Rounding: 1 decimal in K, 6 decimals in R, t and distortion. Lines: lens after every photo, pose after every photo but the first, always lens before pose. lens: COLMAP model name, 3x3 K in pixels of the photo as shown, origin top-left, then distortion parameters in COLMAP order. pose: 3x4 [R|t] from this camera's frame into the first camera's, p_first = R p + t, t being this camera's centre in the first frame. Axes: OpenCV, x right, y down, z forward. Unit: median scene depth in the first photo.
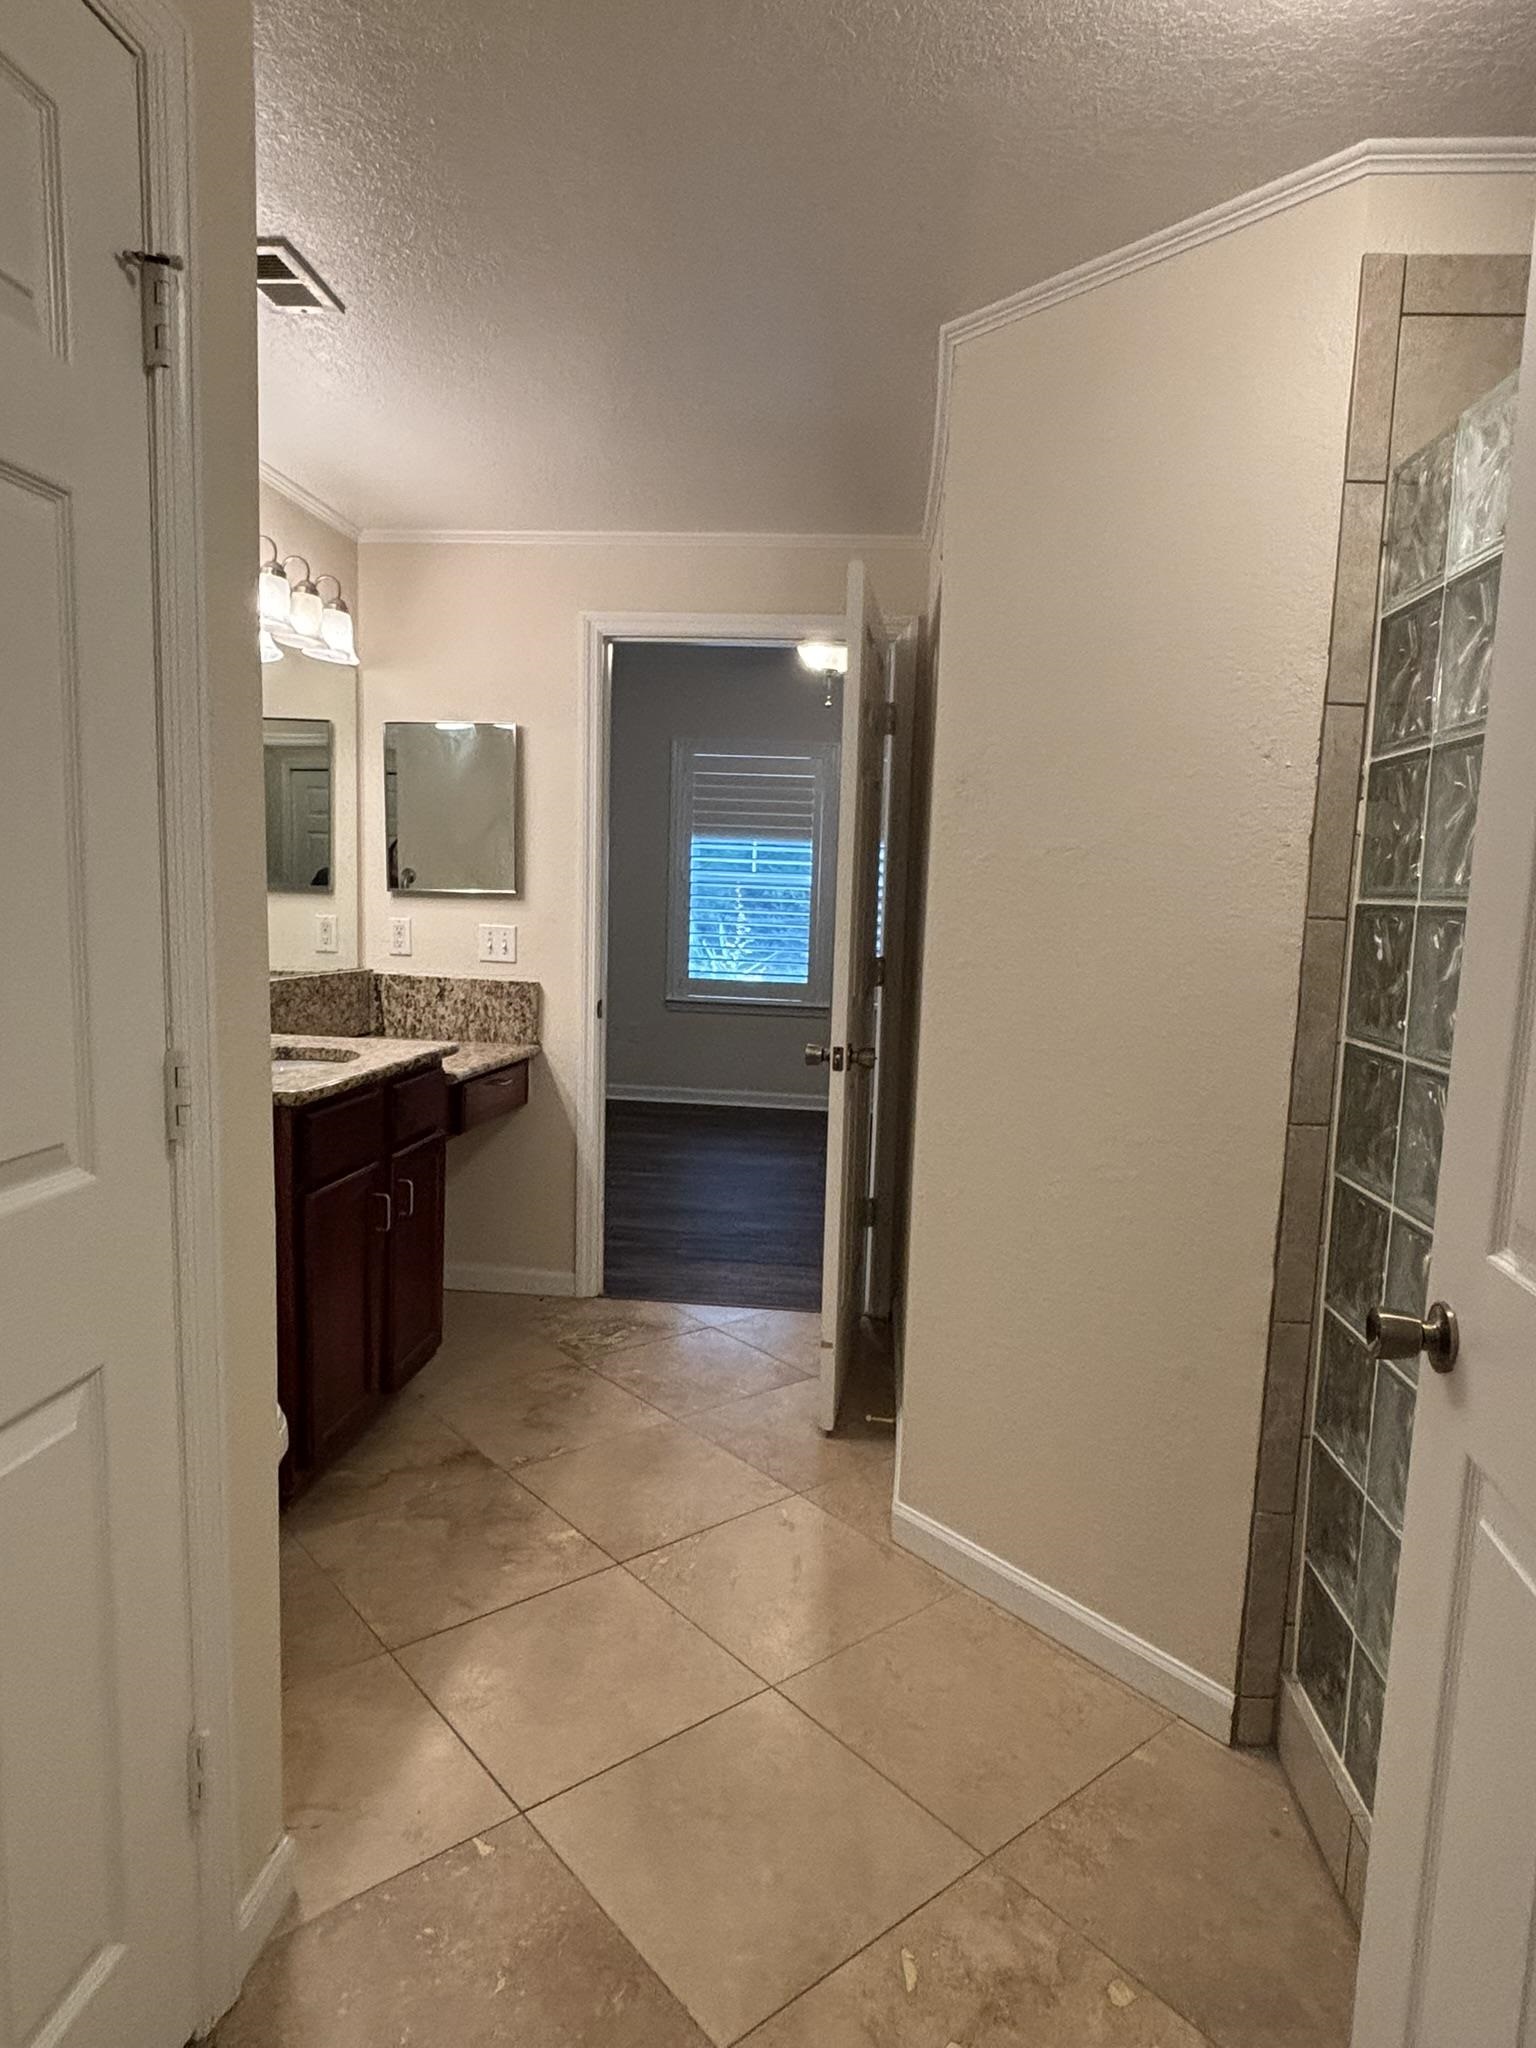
lens RADIAL K [[1210.5, 0, 777.5], [0, 1210.5, 1028.0], [0, 0, 1]] dist [0.061601, -0.097699]
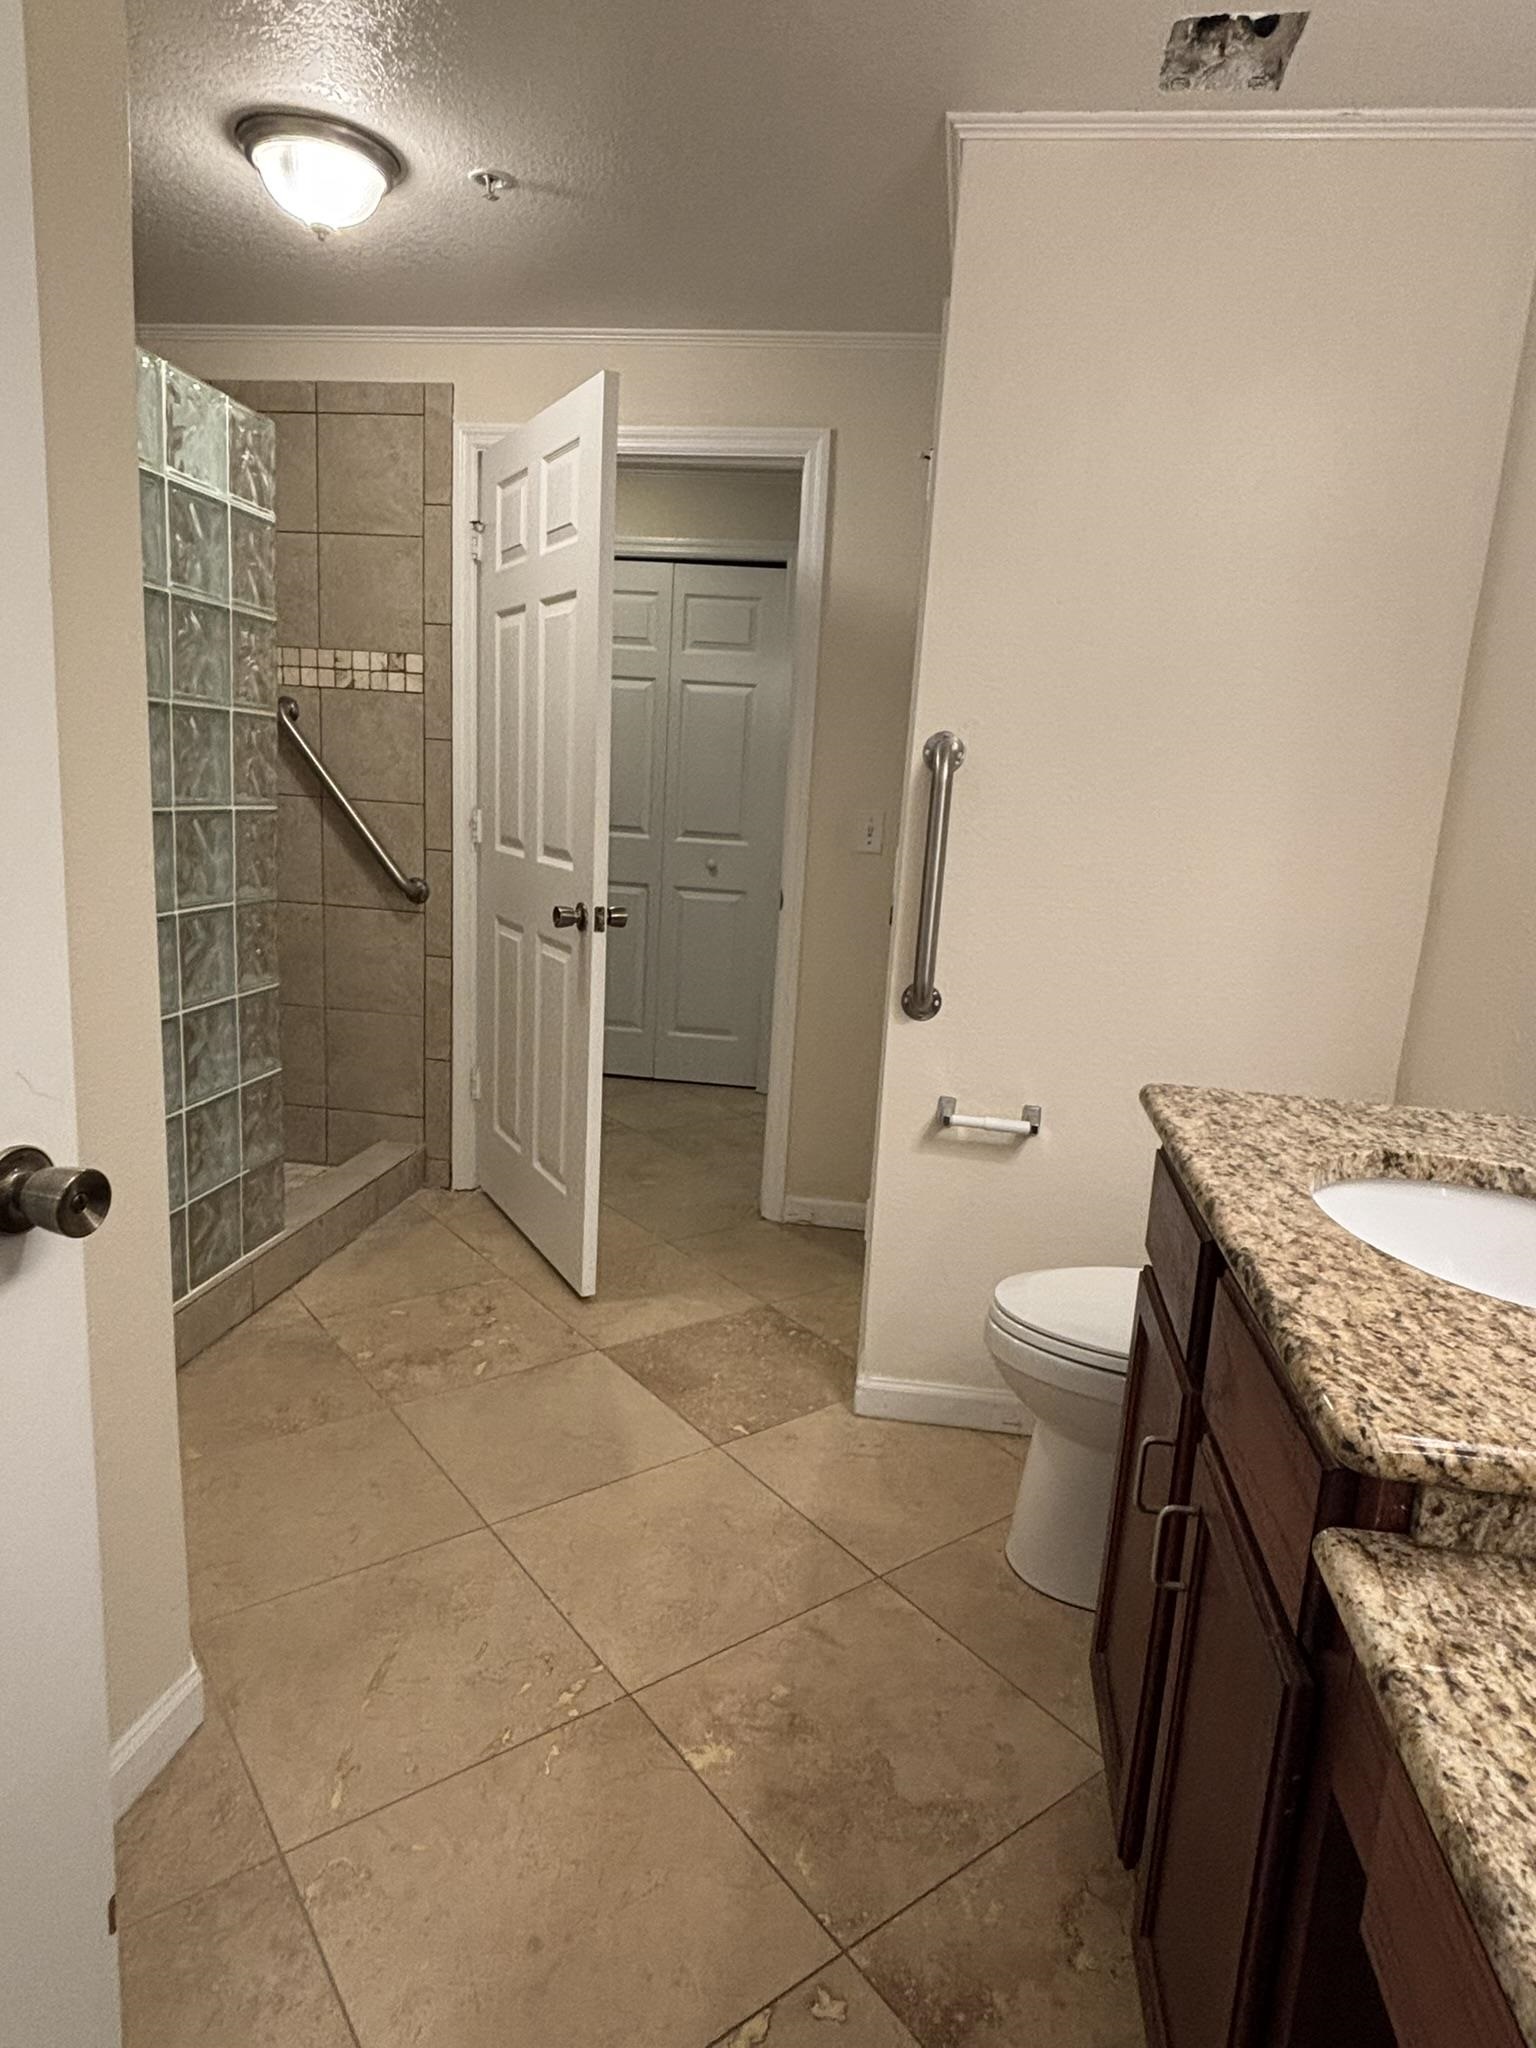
lens RADIAL K [[1210.5, 0, 777.5], [0, 1210.5, 1028.0], [0, 0, 1]] dist [0.061601, -0.097699]
pose [[-0.993271, -0.110744, 0.033898, -0.123796], [-0.094796, 0.945546, 0.311379, -0.099352], [-0.066536, 0.306070, -0.949681, 0.974158]]
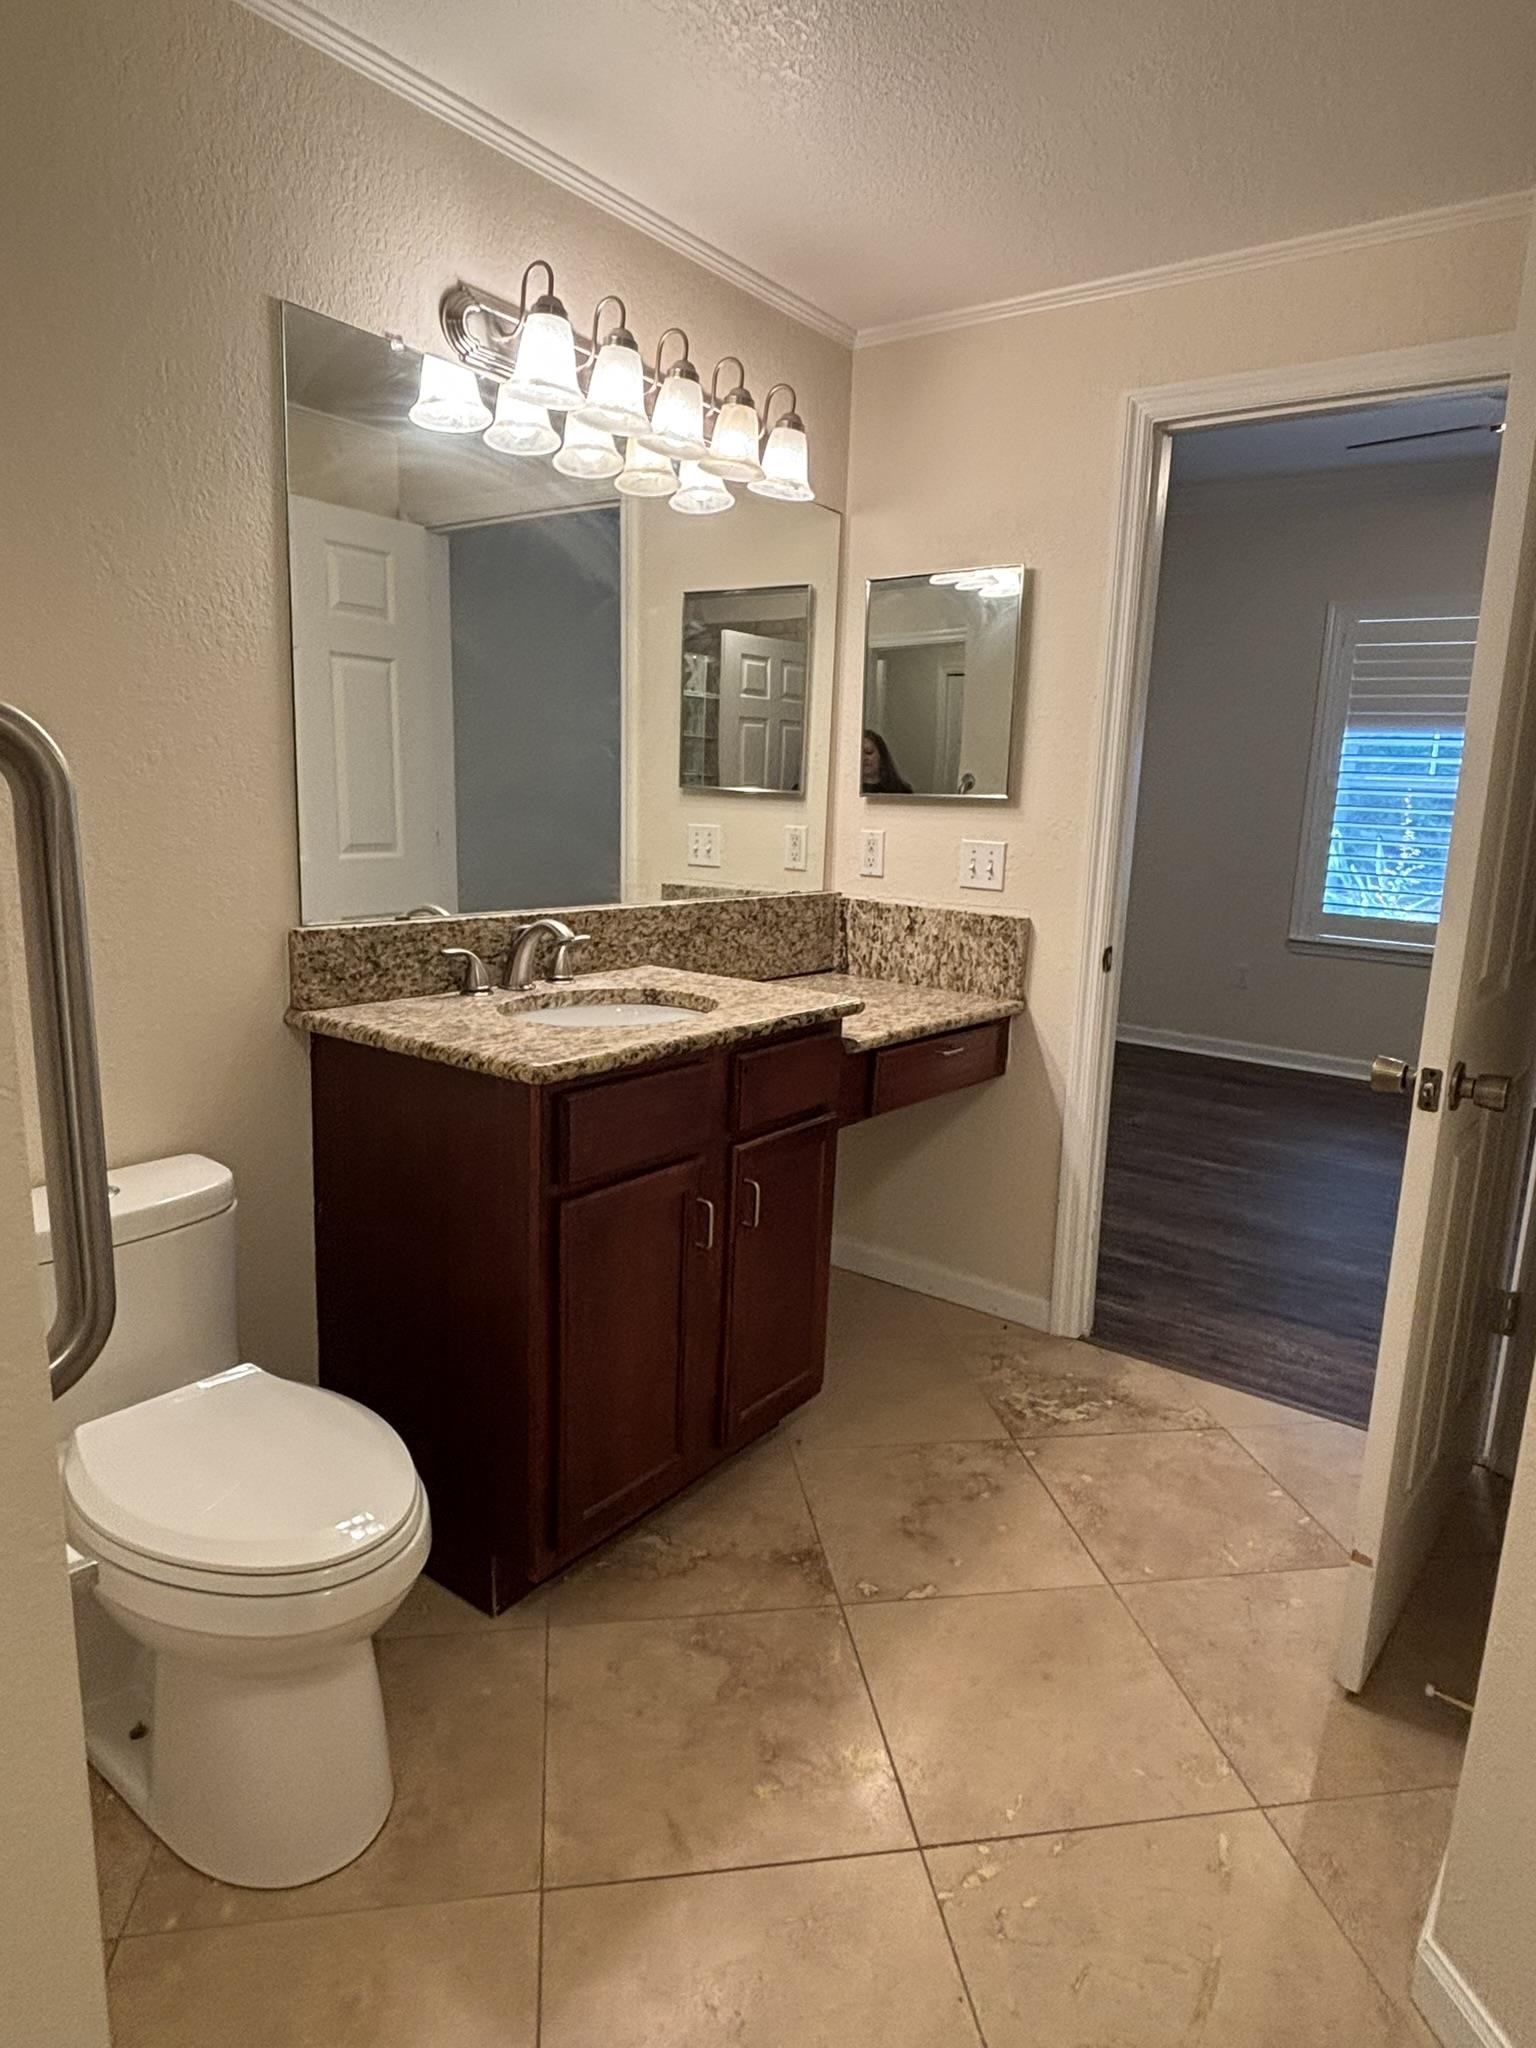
lens RADIAL K [[1210.5, 0, 777.5], [0, 1210.5, 1028.0], [0, 0, 1]] dist [0.061601, -0.097699]
pose [[0.859594, 0.095959, -0.501886, 0.053561], [-0.061665, 0.994511, 0.084533, -0.024015], [0.507242, -0.041715, 0.860793, 0.270215]]
